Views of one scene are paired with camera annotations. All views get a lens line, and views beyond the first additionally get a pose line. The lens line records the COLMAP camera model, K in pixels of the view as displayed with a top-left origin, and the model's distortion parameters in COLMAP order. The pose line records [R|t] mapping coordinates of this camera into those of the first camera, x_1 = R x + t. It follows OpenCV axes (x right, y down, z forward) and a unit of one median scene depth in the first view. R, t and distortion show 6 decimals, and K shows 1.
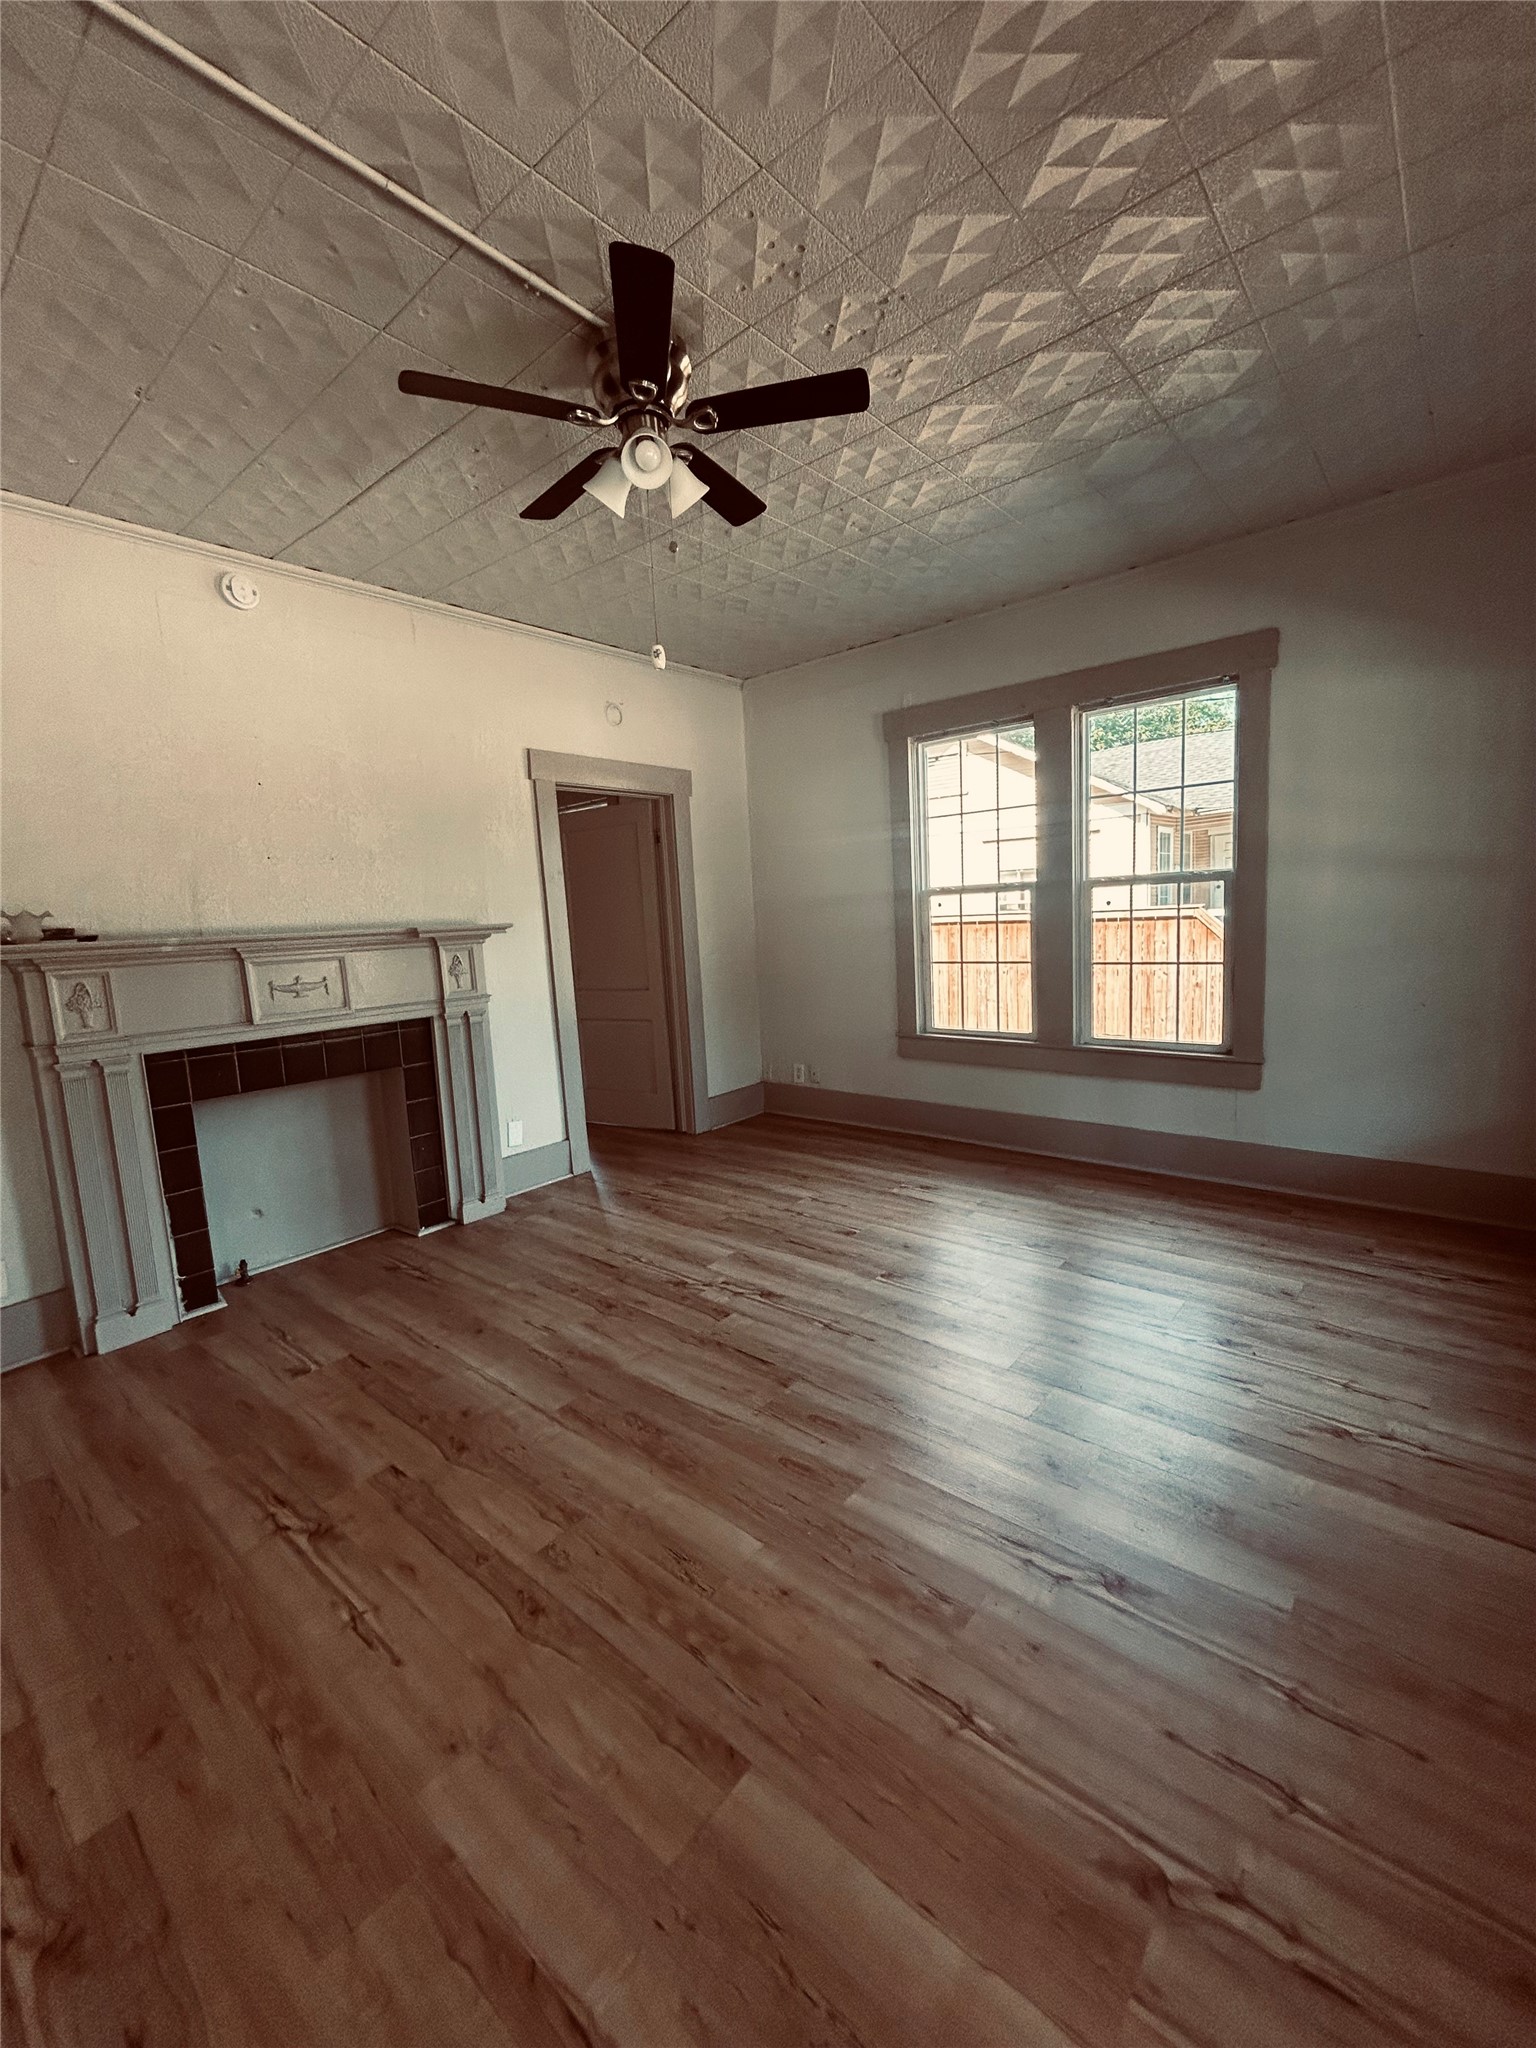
lens RADIAL K [[828.7, 0, 768.0], [0, 828.7, 1024.0], [0, 0, 1]] dist [0.000395, -0.000222]
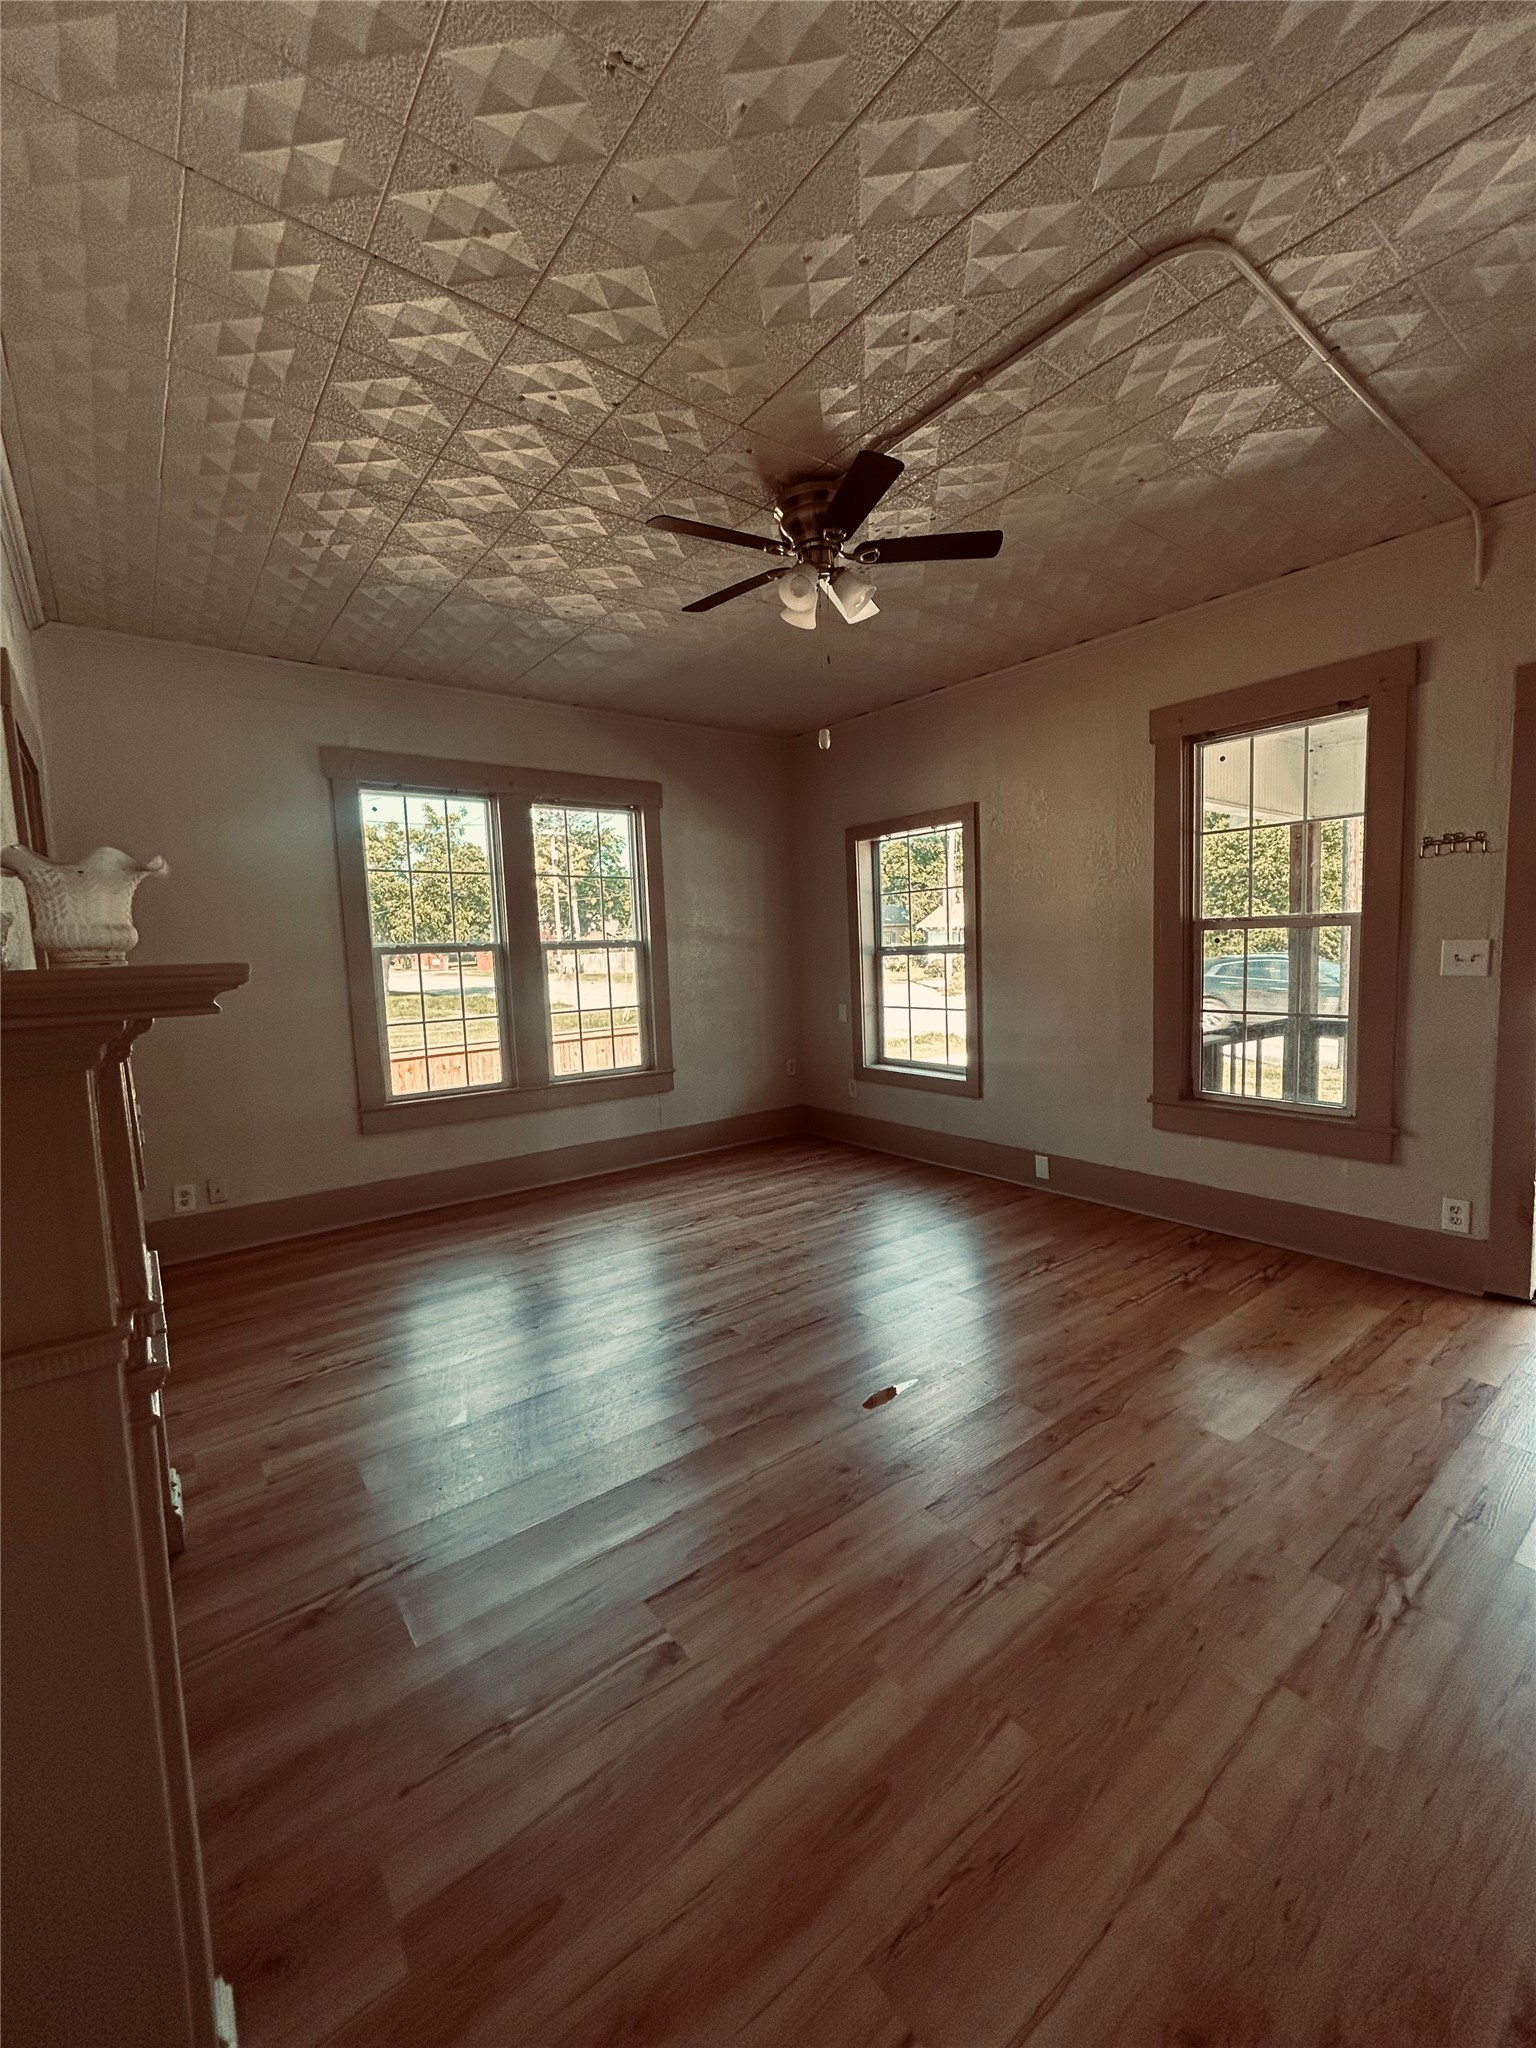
lens RADIAL K [[828.7, 0, 768.0], [0, 828.7, 1024.0], [0, 0, 1]] dist [0.000395, -0.000222]
pose [[0.211523, -0.047457, 0.976220, -0.860388], [0.154081, 0.987950, 0.014642, -0.033698], [-0.965151, 0.147320, 0.216286, 0.550007]]
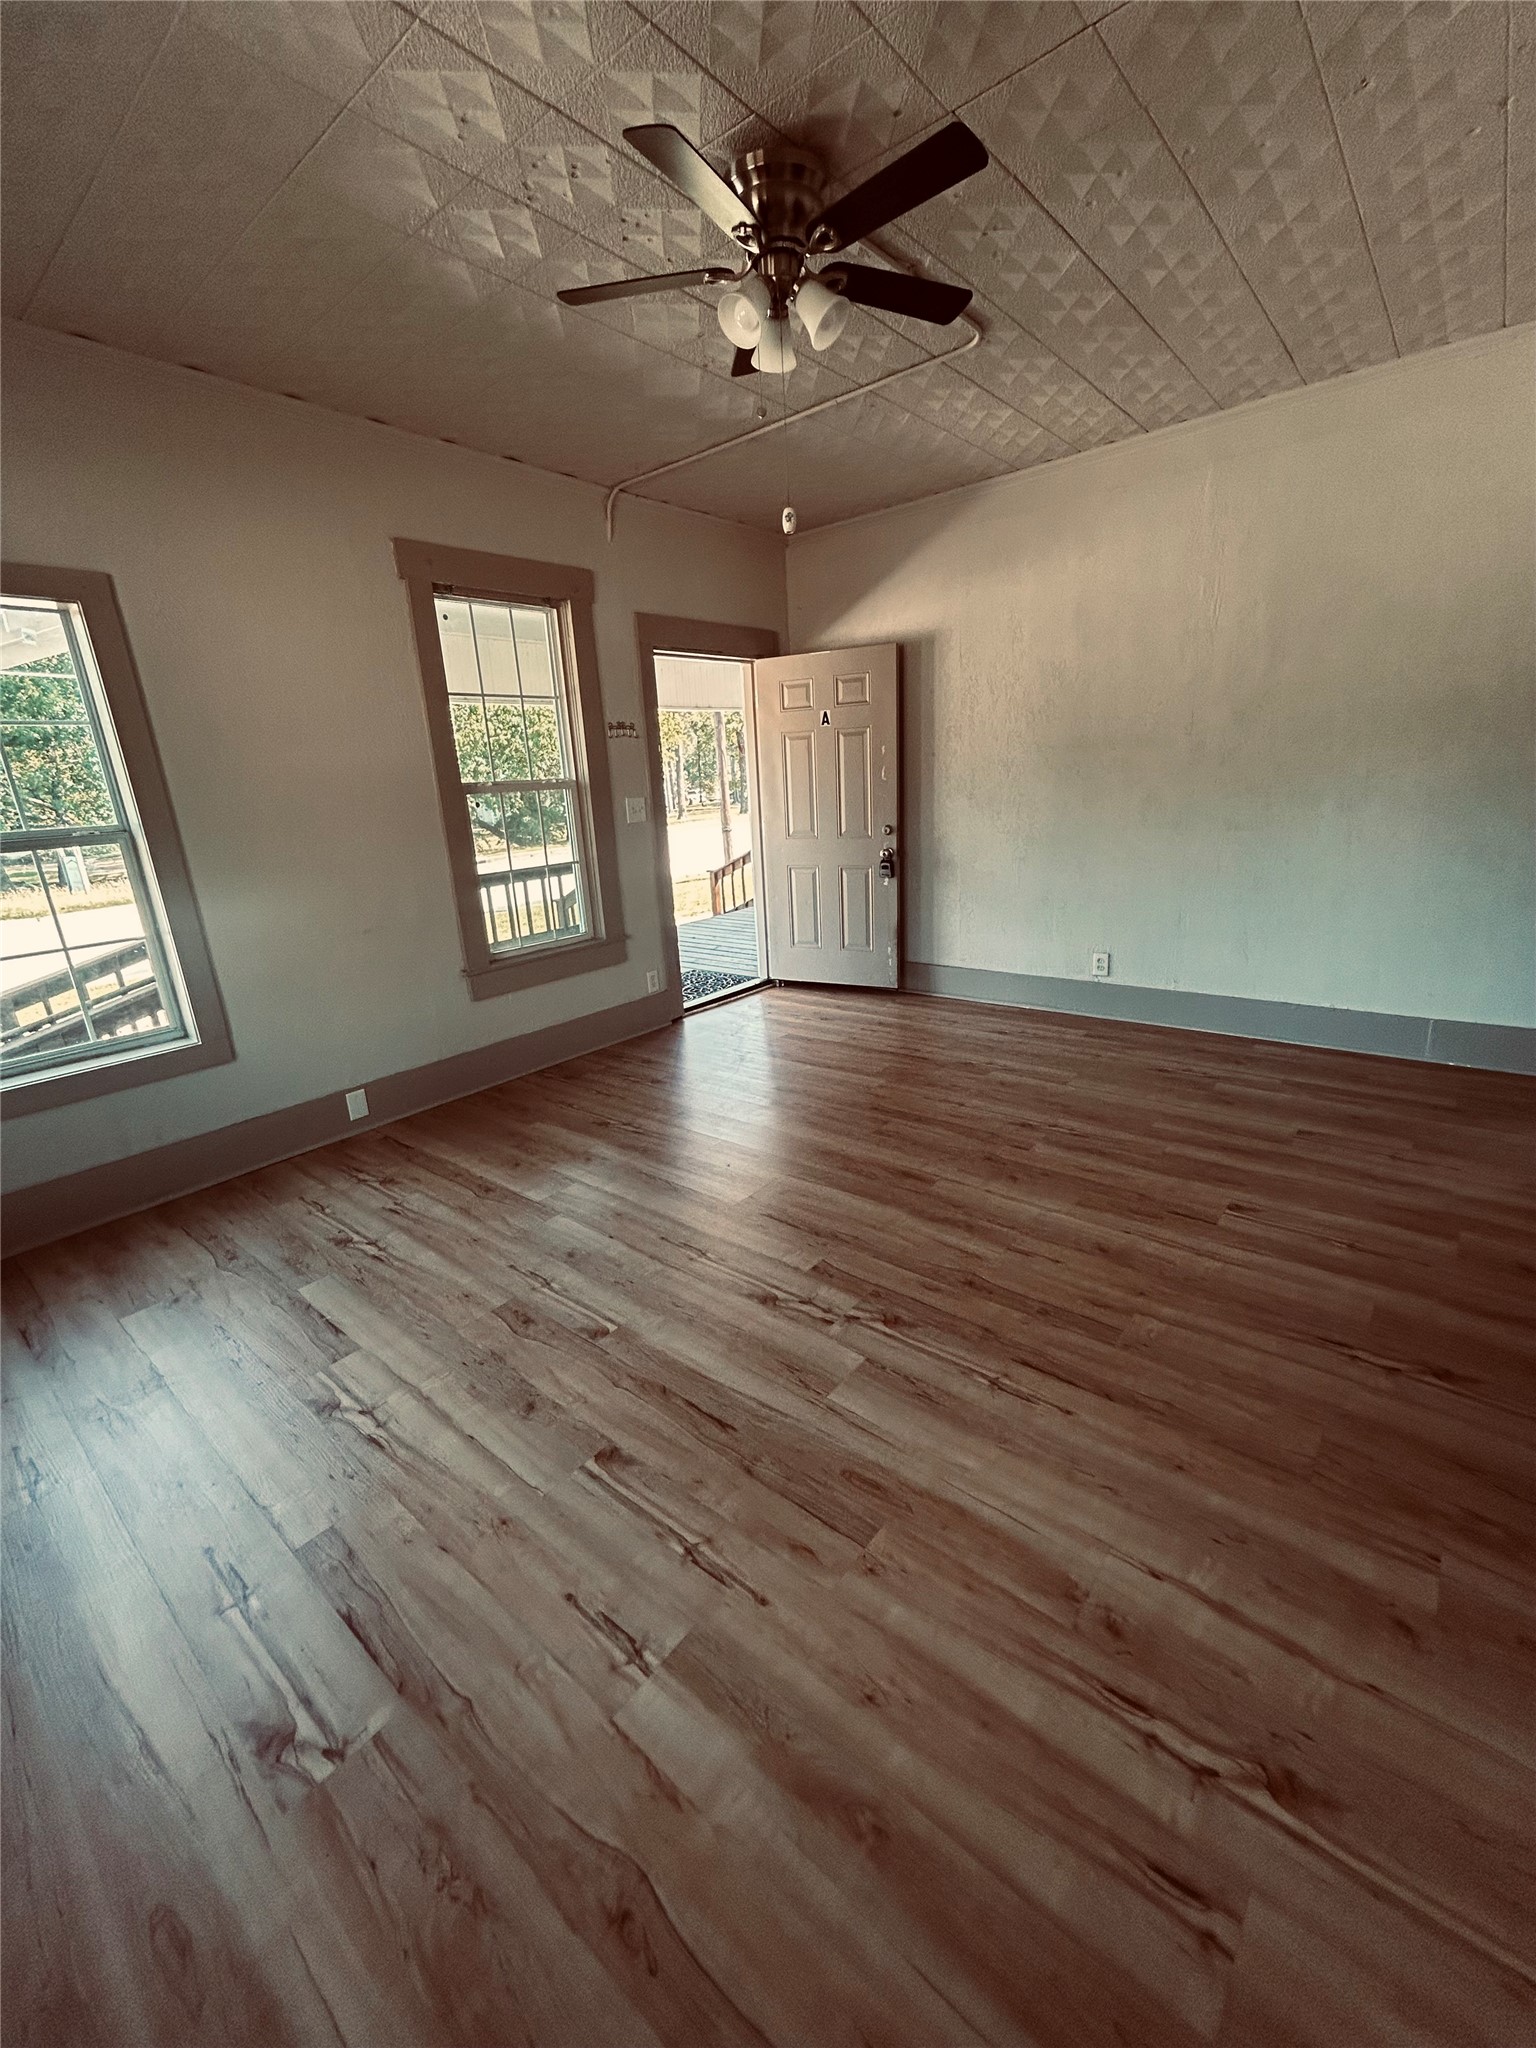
lens RADIAL K [[827.6, 0, 765.1], [0, 827.6, 1032.4], [0, 0, 1]] dist [-0.018499, -0.000057]
pose [[-0.994182, 0.103582, 0.029545, -0.040109], [0.106425, 0.902299, 0.417768, -0.184495], [0.016615, 0.418481, -0.908073, 1.365192]]
